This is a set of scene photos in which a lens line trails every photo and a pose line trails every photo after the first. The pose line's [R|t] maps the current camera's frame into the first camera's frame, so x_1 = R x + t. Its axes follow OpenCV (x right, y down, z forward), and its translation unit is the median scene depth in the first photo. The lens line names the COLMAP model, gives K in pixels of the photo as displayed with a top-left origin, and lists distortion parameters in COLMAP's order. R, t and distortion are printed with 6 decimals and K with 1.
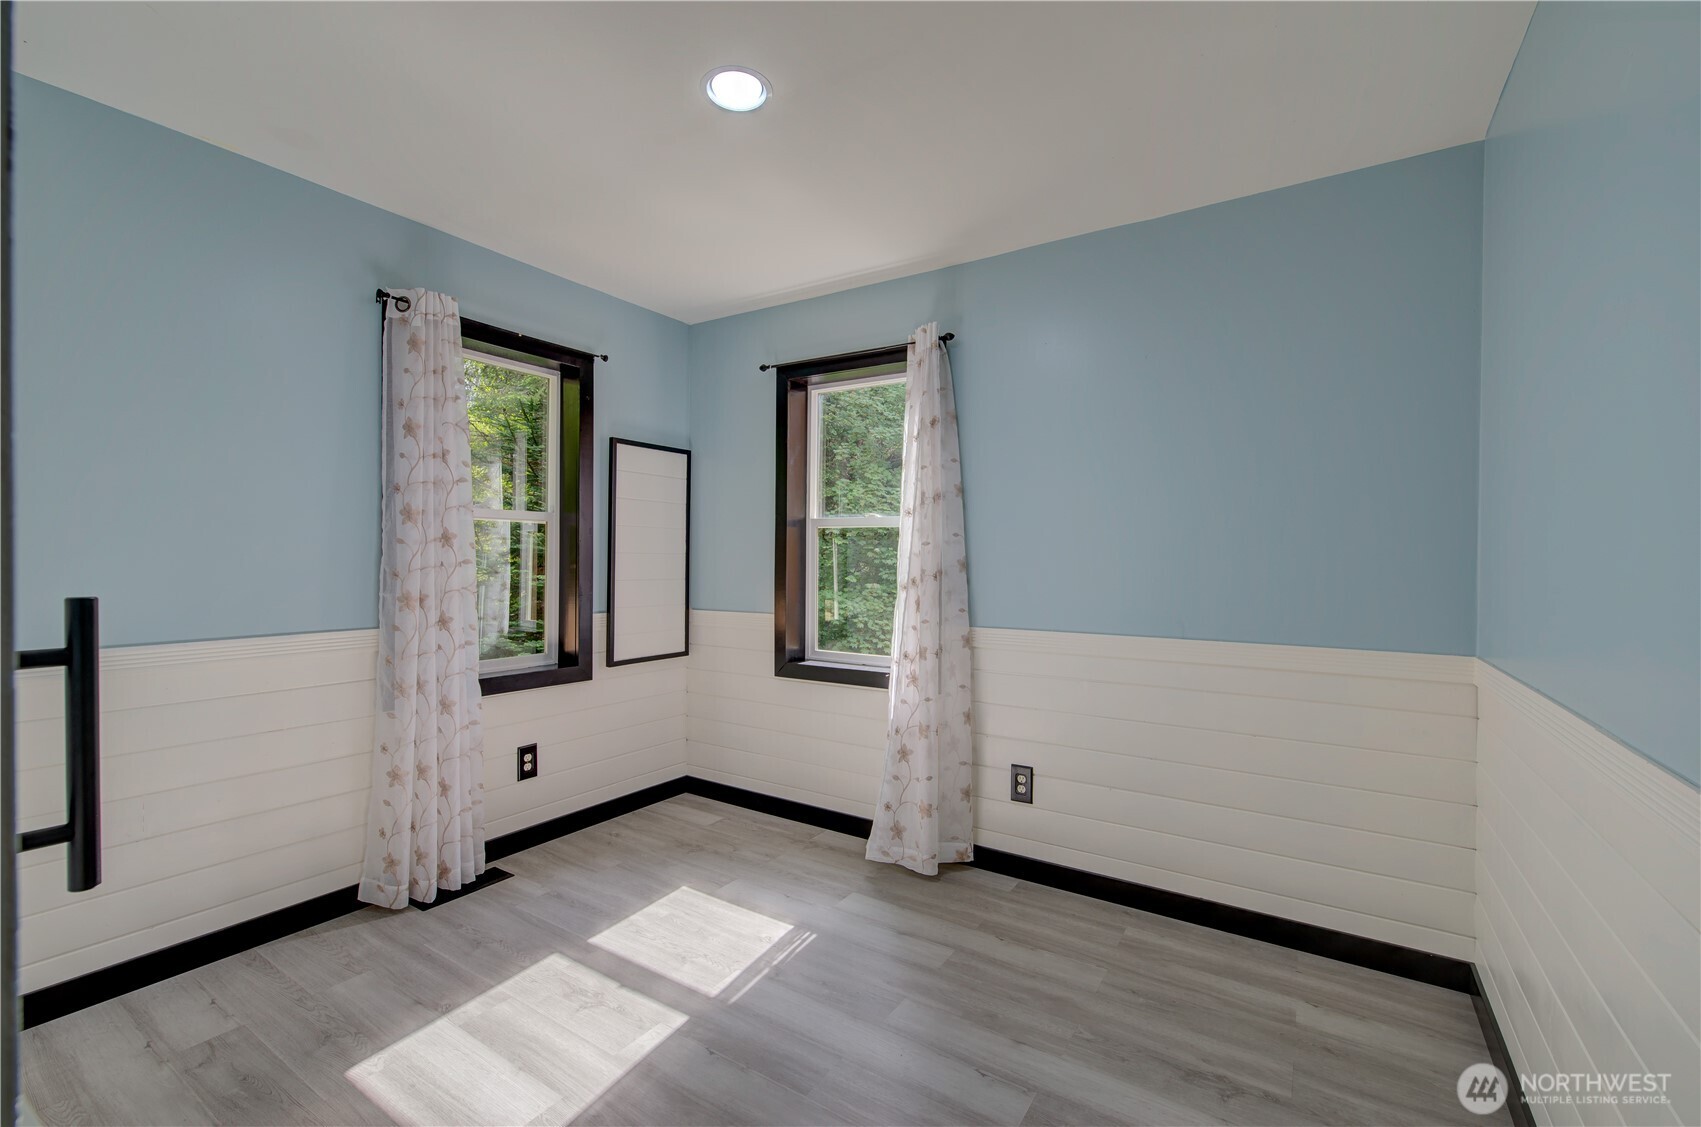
lens RADIAL K [[718.4, 0, 858.3], [0, 718.4, 560.0], [0, 0, 1]] dist [-0.004779, -0.000117]
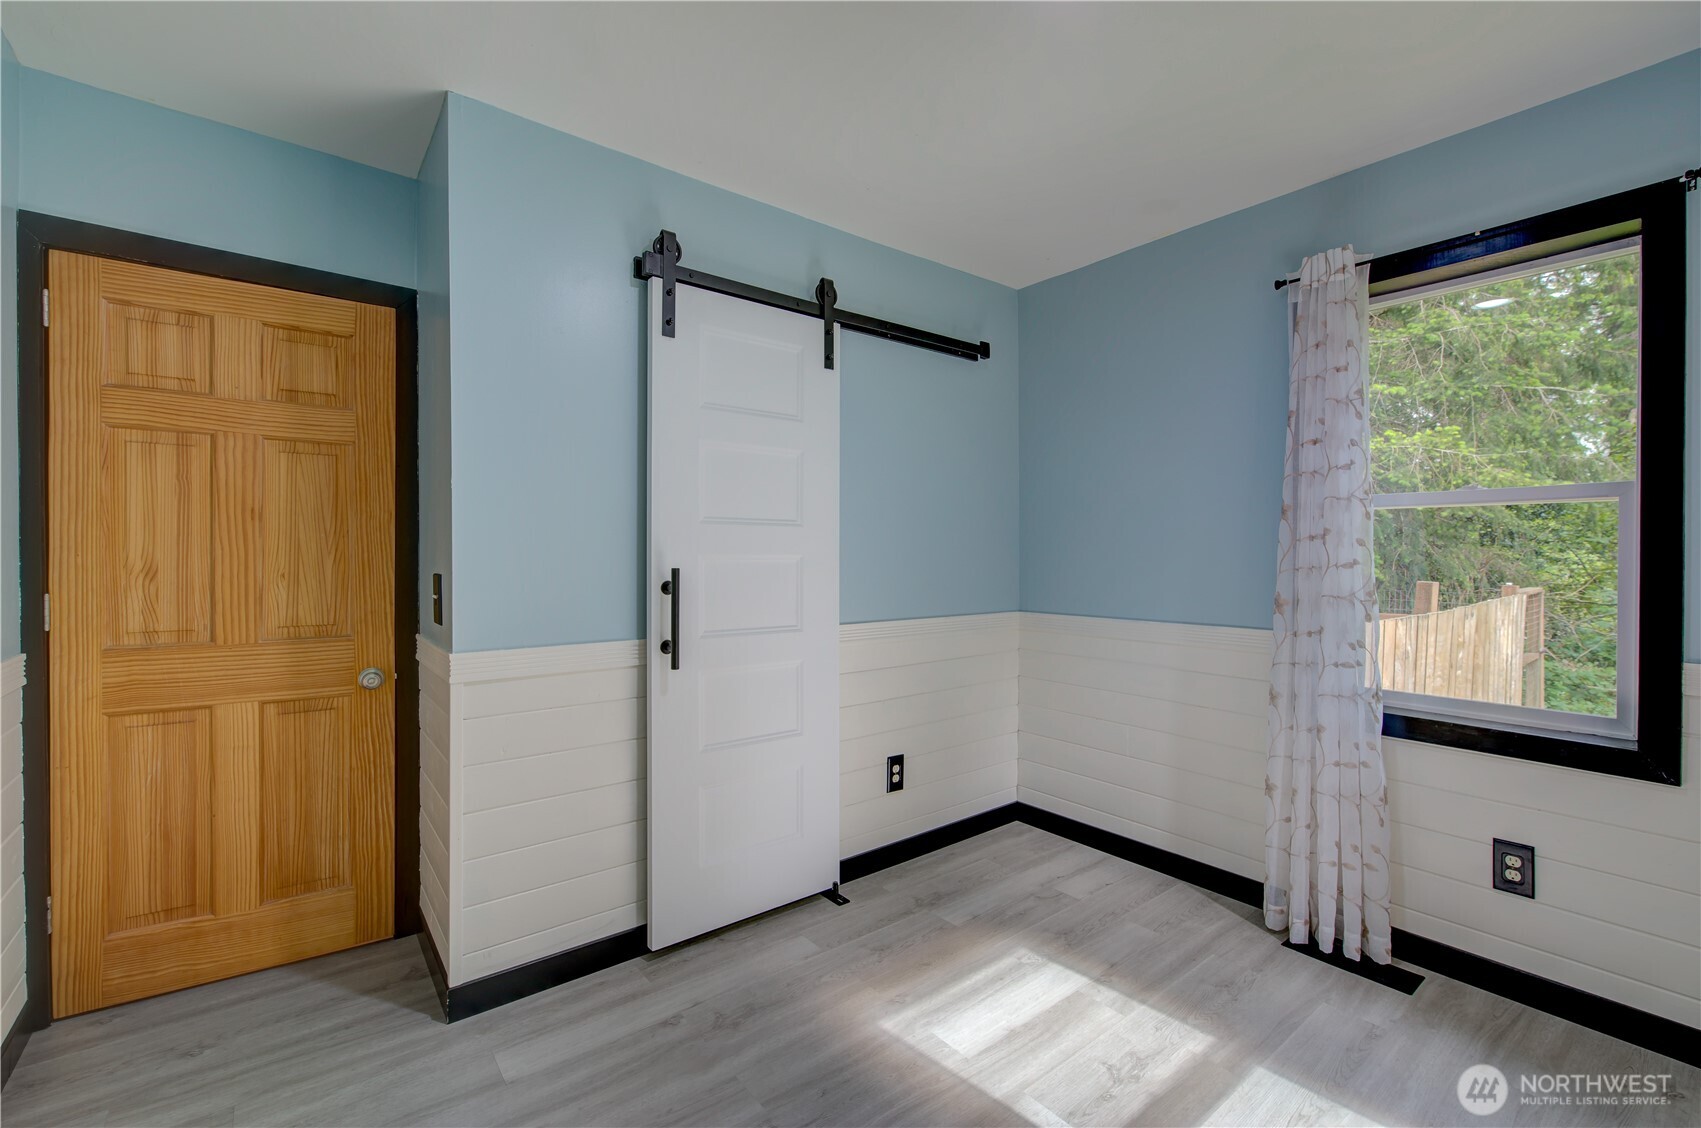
lens RADIAL K [[718.4, 0, 858.3], [0, 718.4, 560.5], [0, 0, 1]] dist [-0.004779, -0.000117]
pose [[-0.317476, -0.001071, -0.948266, 0.463541], [-0.008869, 0.999959, 0.001840, 0.004122], [0.948225, 0.008994, -0.317473, 0.834143]]
